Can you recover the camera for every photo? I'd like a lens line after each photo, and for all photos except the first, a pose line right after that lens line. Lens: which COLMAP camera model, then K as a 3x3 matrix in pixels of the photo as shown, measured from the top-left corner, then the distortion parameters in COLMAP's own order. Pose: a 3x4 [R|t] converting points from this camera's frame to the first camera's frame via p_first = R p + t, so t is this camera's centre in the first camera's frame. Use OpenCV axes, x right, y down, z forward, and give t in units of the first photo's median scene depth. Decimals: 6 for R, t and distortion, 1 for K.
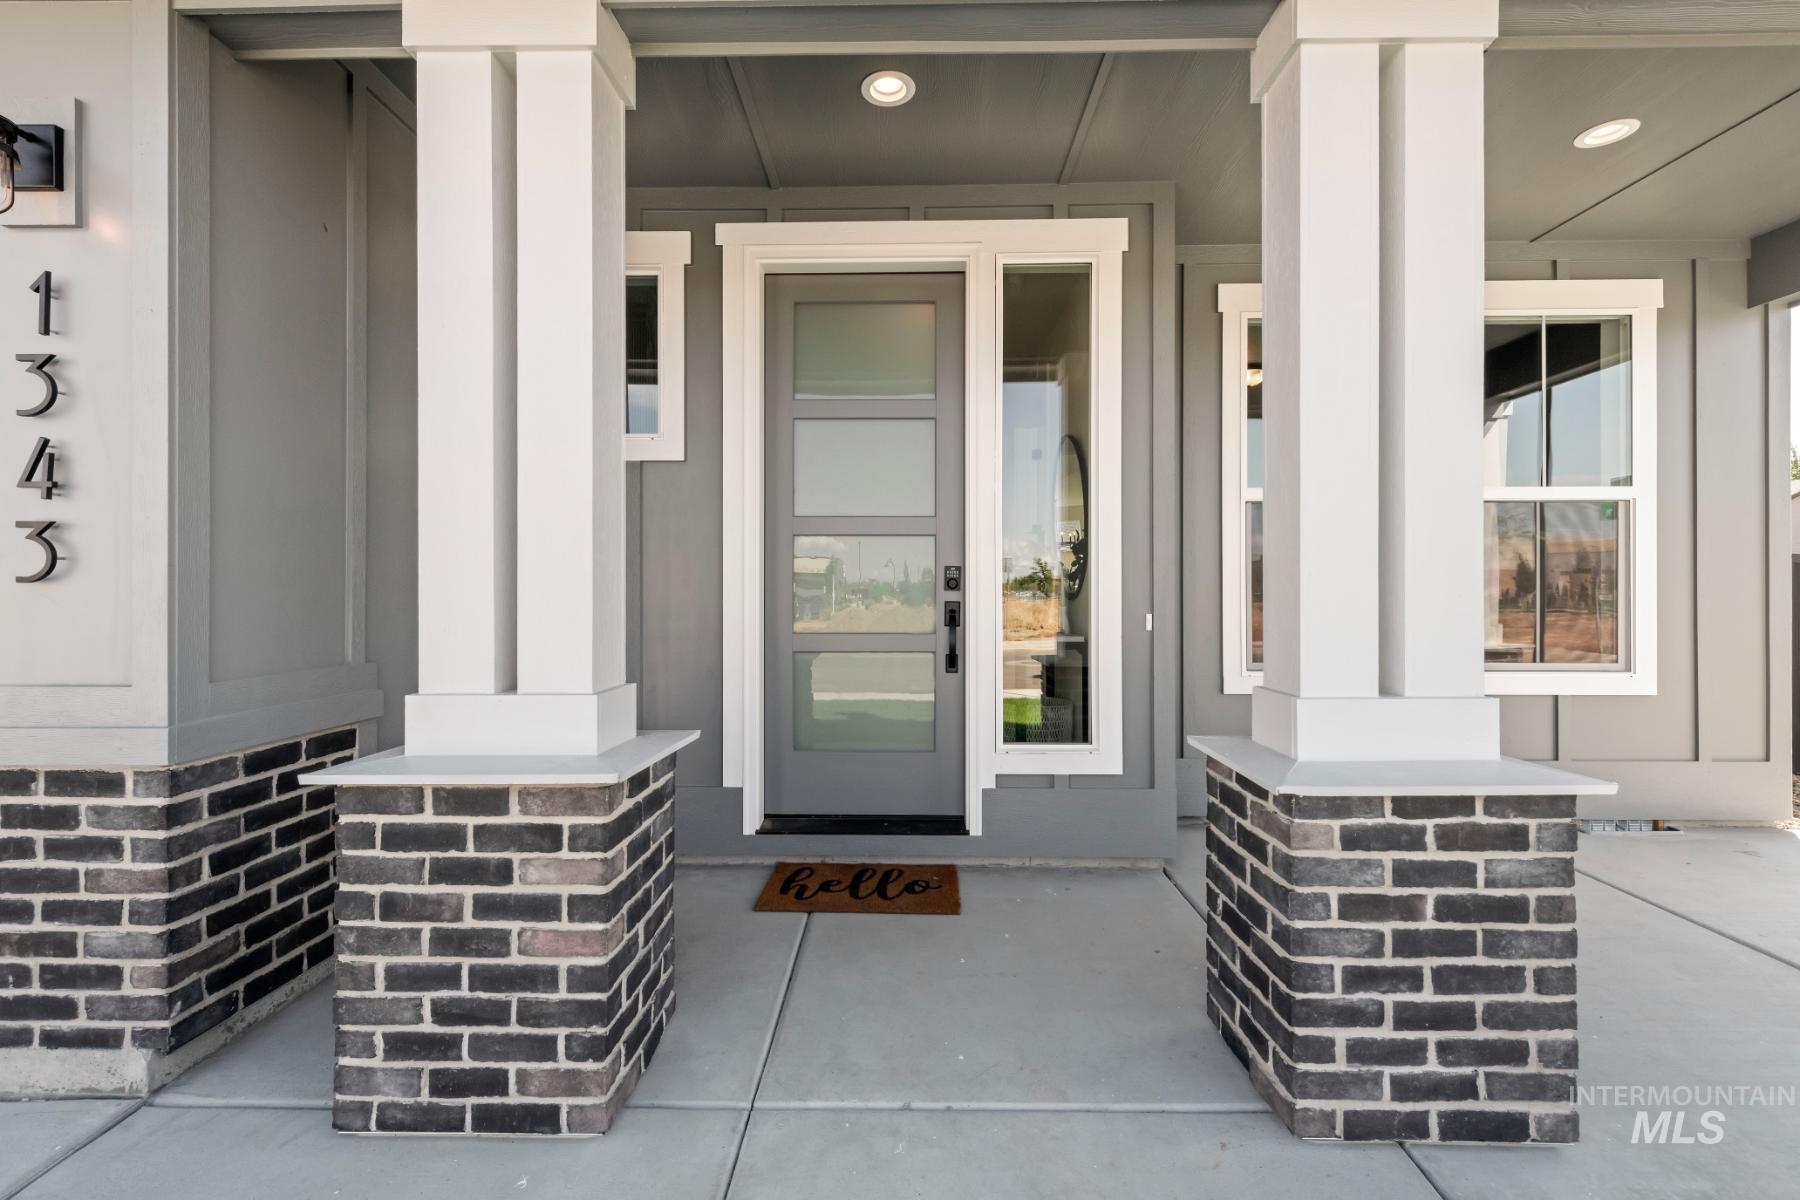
lens RADIAL K [[798.4, 0, 900.0], [0, 798.4, 600.0], [0, 0, 1]] dist [0.000579, 0.000171]
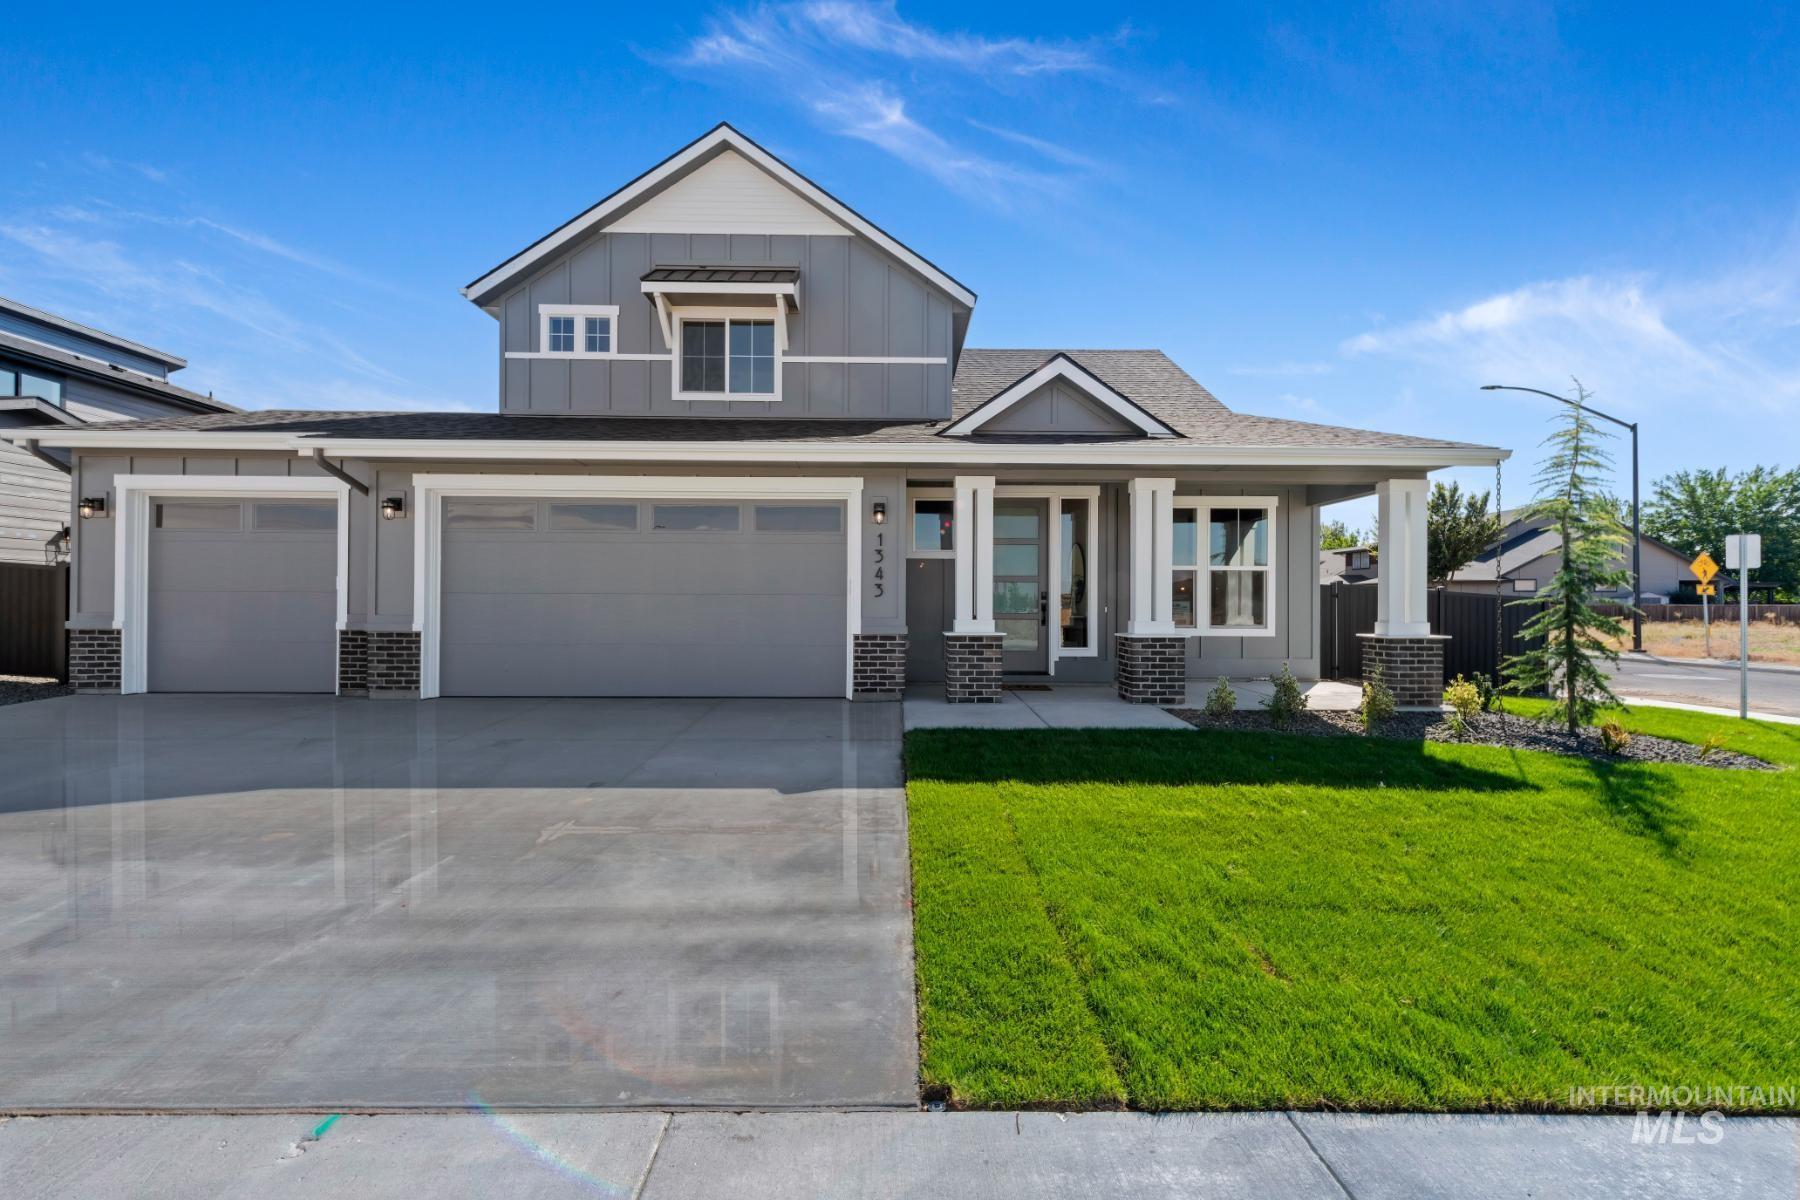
lens RADIAL K [[736.6, 0, 900.0], [0, 736.6, 600.0], [0, 0, 1]] dist [0.000112, -0.000007]
pose [[0.999613, 0.005190, 0.027329, -1.072878], [-0.004803, 0.999887, -0.014236, 0.061908], [-0.027400, 0.014099, 0.999525, -3.490024]]
